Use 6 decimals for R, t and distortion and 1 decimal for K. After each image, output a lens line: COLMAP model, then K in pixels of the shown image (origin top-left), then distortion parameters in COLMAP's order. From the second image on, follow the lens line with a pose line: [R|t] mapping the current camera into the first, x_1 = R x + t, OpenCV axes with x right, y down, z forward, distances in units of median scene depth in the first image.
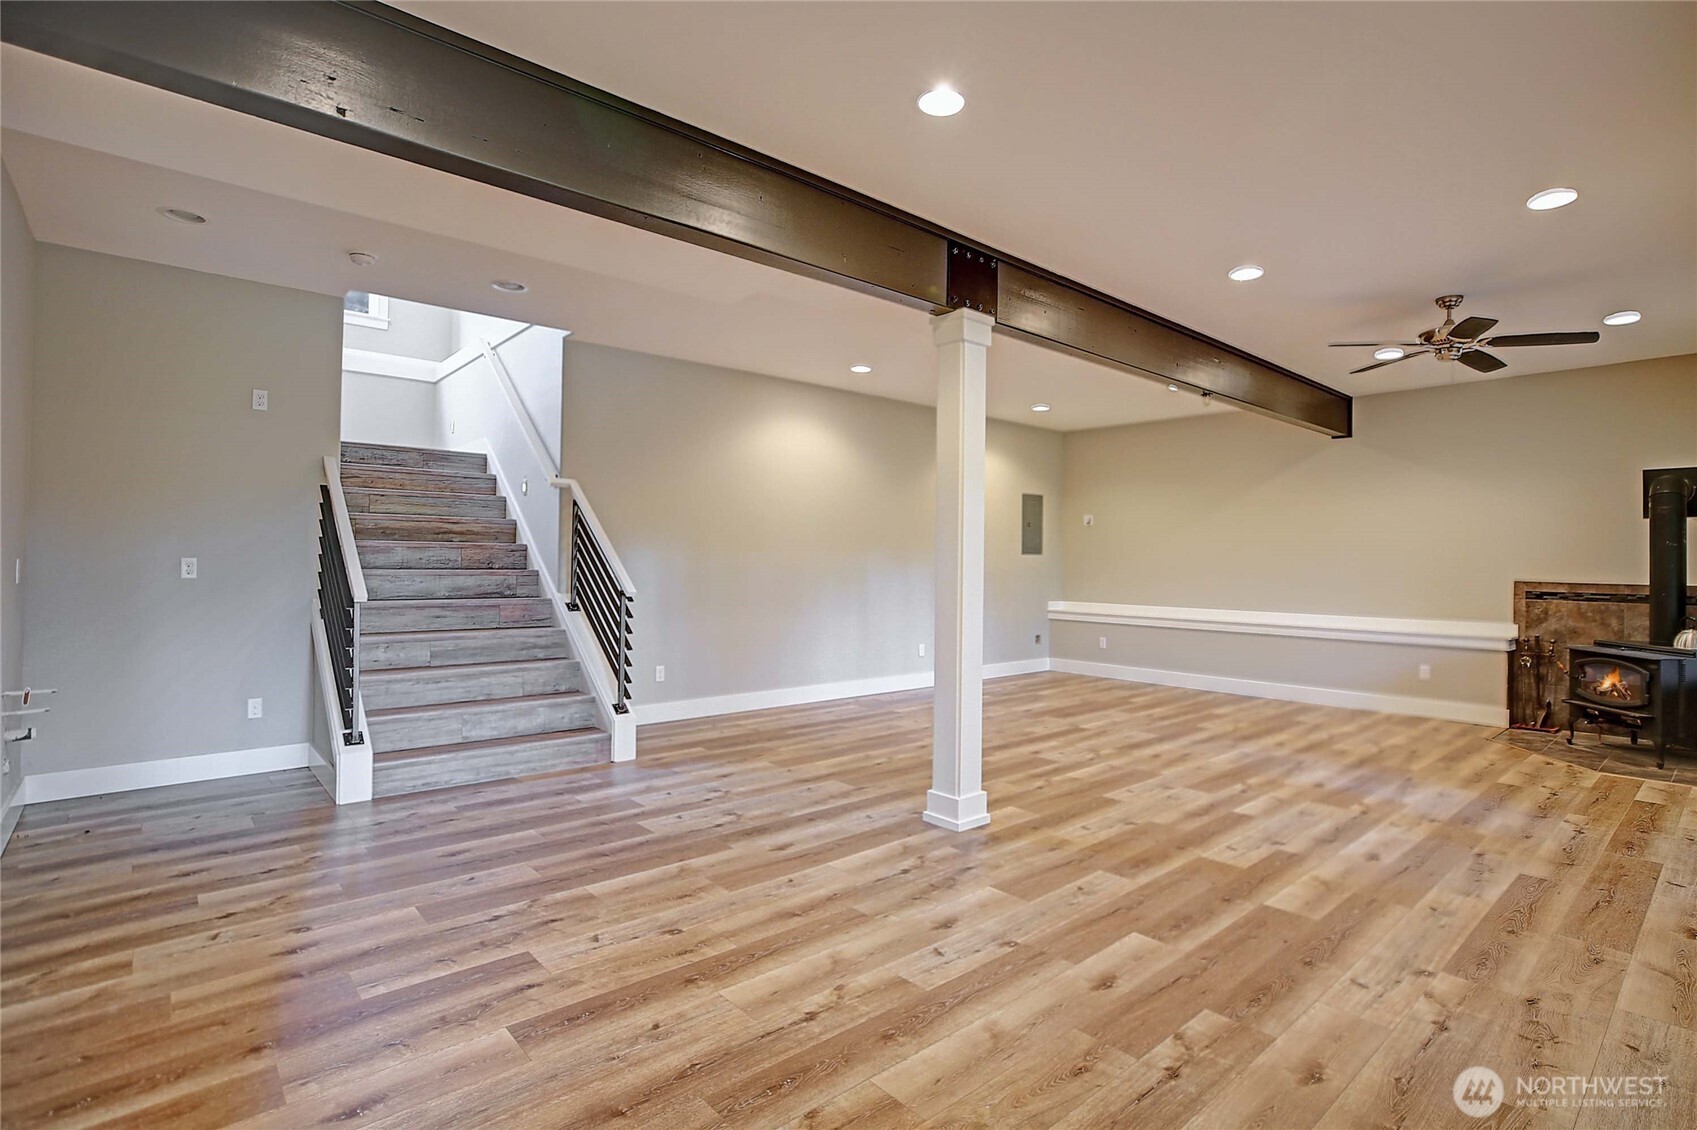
lens RADIAL K [[810.5, 0, 848.5], [0, 810.5, 565.0], [0, 0, 1]] dist [-0.001206, -0.000220]
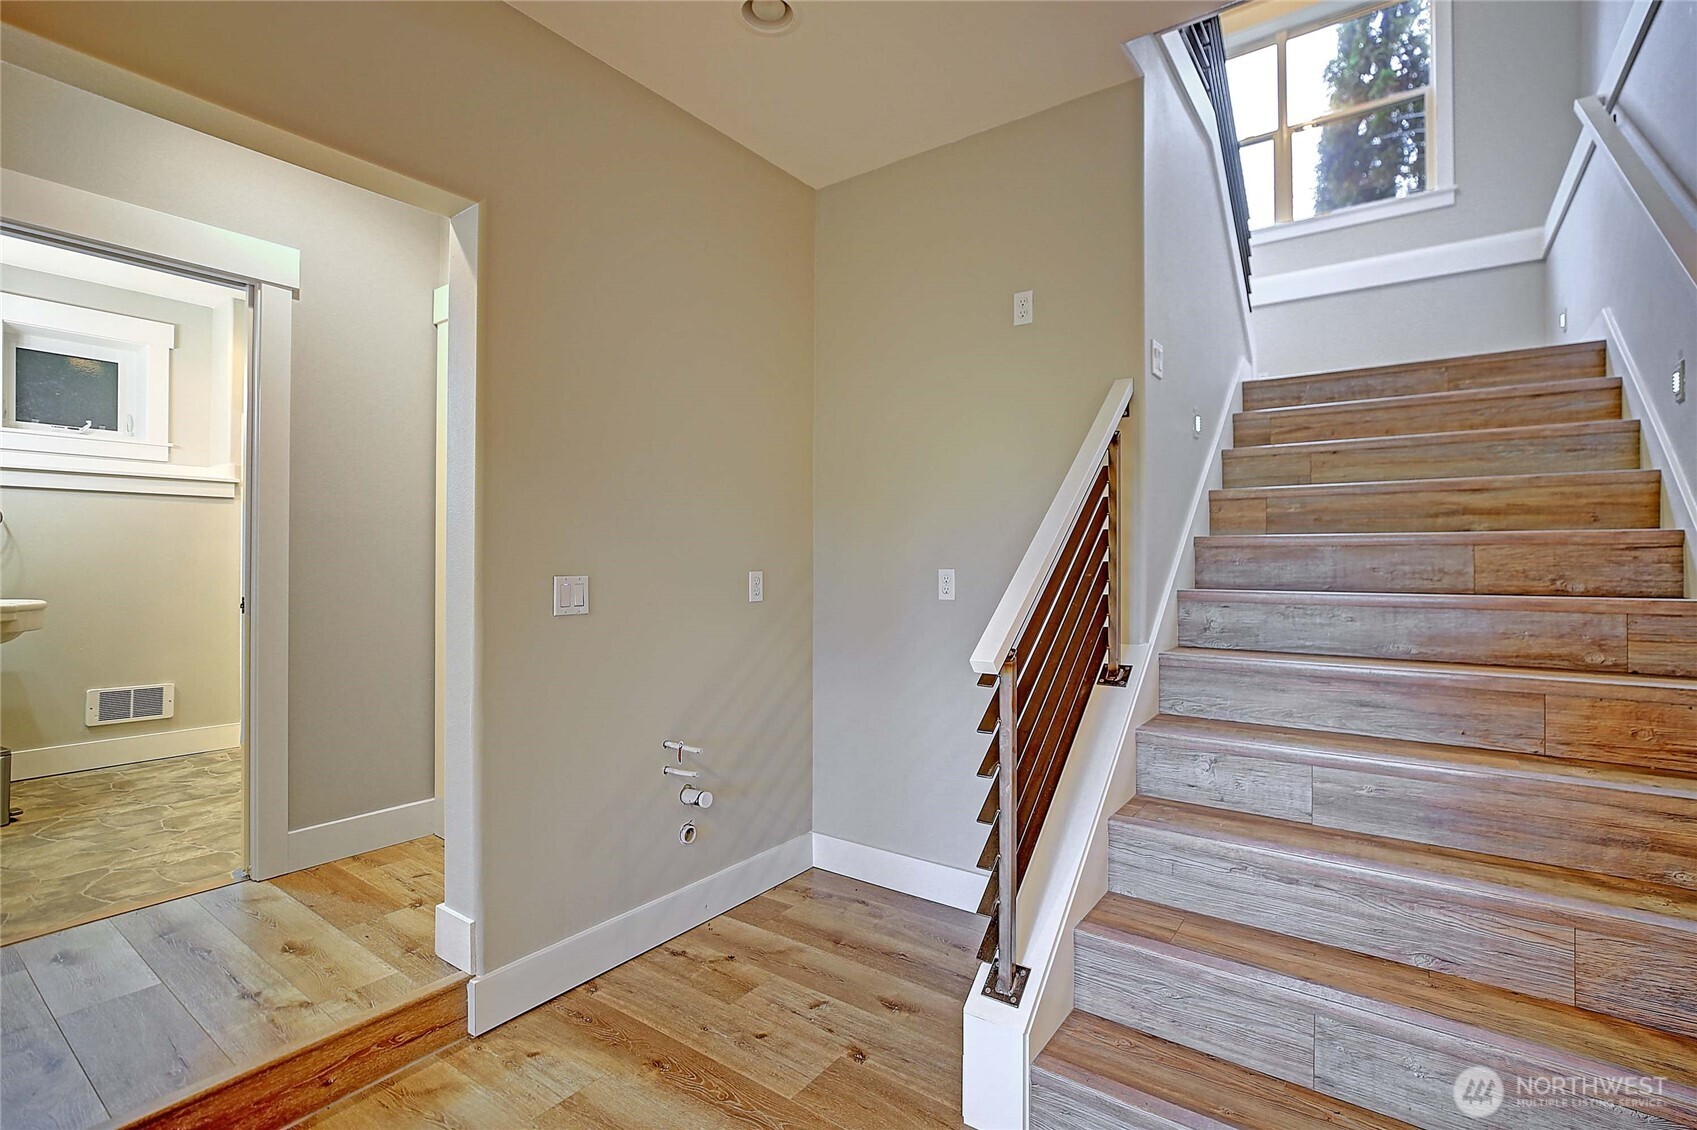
lens RADIAL K [[770.6, 0, 861.6], [0, 770.6, 558.7], [0, 0, 1]] dist [-0.038548, 0.017262]
pose [[0.238318, -0.015092, -0.971070, -0.168428], [-0.005030, 0.999847, -0.016774, -0.004871], [0.971174, 0.008882, 0.238206, 0.610404]]
